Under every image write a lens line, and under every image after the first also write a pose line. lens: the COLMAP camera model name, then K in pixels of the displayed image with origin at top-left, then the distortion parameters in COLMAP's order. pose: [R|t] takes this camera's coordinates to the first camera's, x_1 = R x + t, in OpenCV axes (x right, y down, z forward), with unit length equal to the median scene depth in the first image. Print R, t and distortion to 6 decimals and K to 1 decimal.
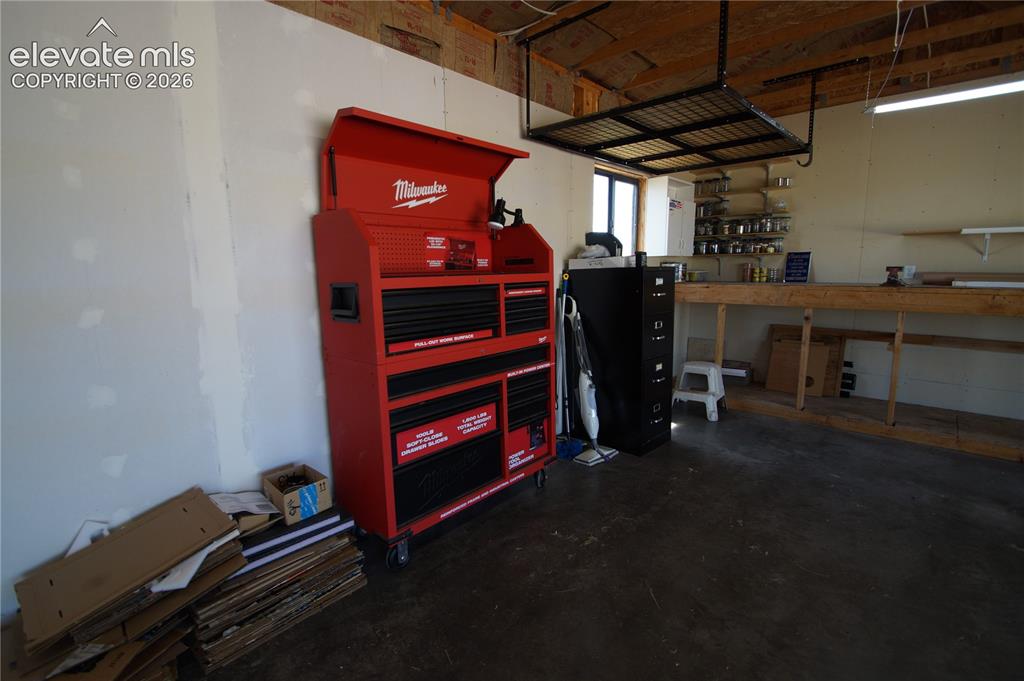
lens RADIAL K [[459.7, 0, 510.1], [0, 459.7, 339.0], [0, 0, 1]] dist [0.003513, -0.011031]
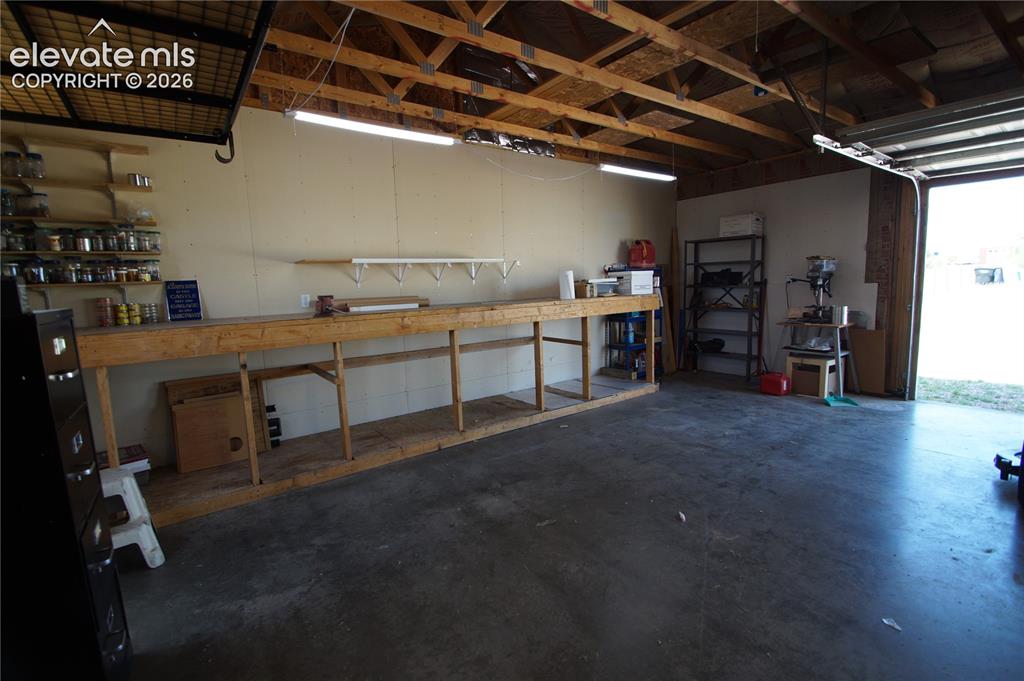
lens RADIAL K [[459.7, 0, 513.1], [0, 459.7, 336.2], [0, 0, 1]] dist [0.003513, -0.011031]
pose [[0.186008, -0.113672, 0.975951, -0.009865], [0.182339, 0.980025, 0.079395, -0.073567], [-0.965481, 0.163186, 0.203019, 0.411246]]
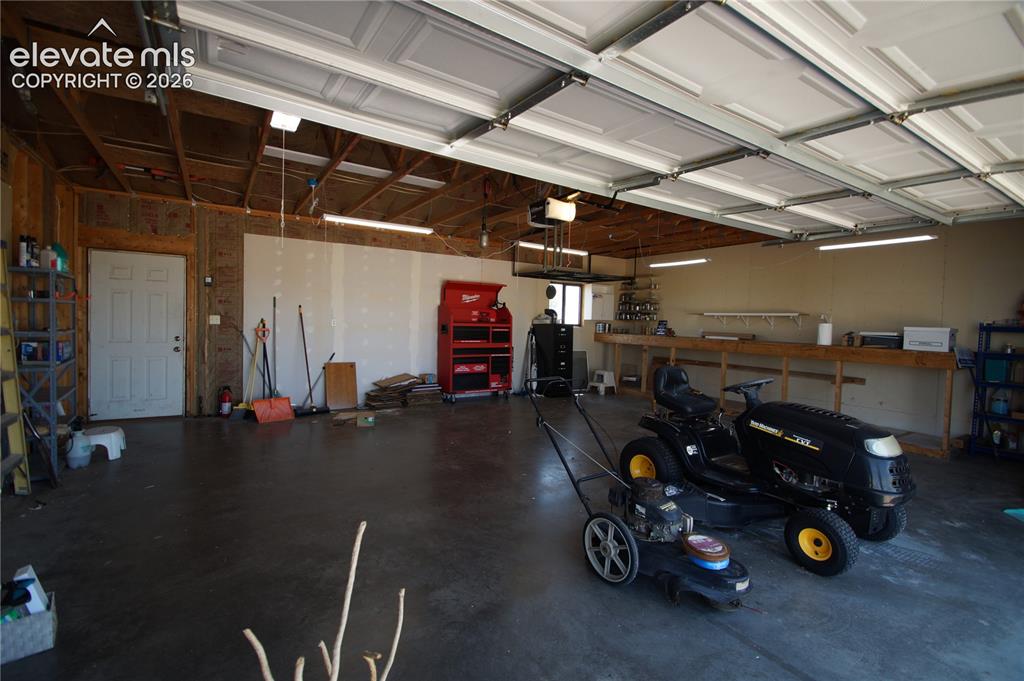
lens RADIAL K [[459.7, 0, 510.0], [0, 459.7, 339.2], [0, 0, 1]] dist [0.003513, -0.011031]
pose [[0.969889, 0.046176, -0.239129, 0.545272], [-0.073944, 0.991344, -0.108483, 0.189828], [0.232050, 0.122899, 0.964909, -1.279054]]
